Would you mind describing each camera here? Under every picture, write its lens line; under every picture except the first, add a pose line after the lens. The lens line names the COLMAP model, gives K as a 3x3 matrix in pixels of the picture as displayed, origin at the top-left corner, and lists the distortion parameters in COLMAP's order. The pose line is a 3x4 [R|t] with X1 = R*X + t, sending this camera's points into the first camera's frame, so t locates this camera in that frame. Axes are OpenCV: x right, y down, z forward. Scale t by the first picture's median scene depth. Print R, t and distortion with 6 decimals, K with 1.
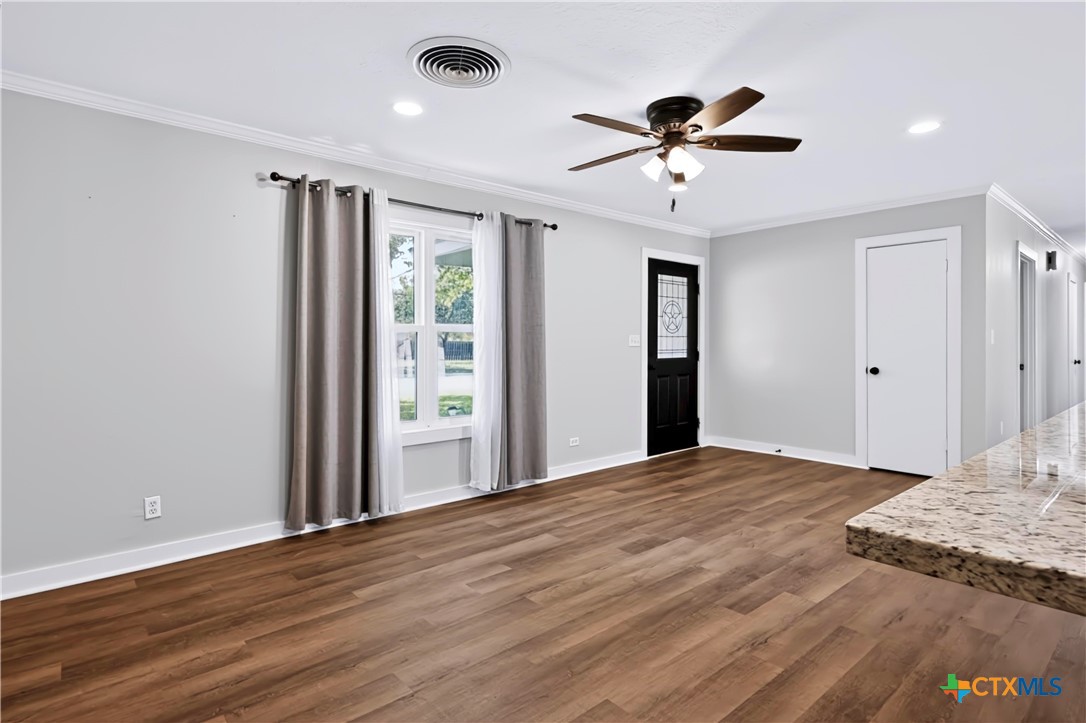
lens RADIAL K [[553.6, 0, 541.7], [0, 553.6, 356.4], [0, 0, 1]] dist [-0.001385, 0.001063]
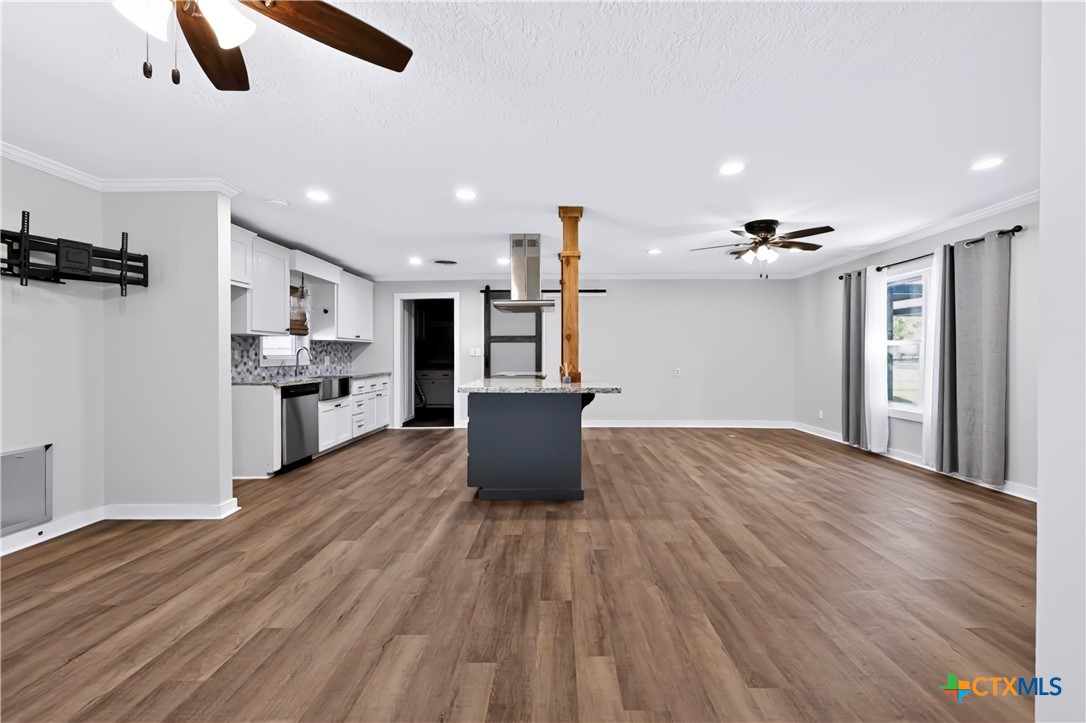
lens RADIAL K [[442.7, 0, 551.0], [0, 442.7, 365.5], [0, 0, 1]] dist [-0.003142, 0.001079]
pose [[-0.659886, 0.020633, -0.751083, 1.521348], [-0.011324, 0.999236, 0.037398, -0.025541], [0.751281, 0.033184, -0.659148, 1.226100]]
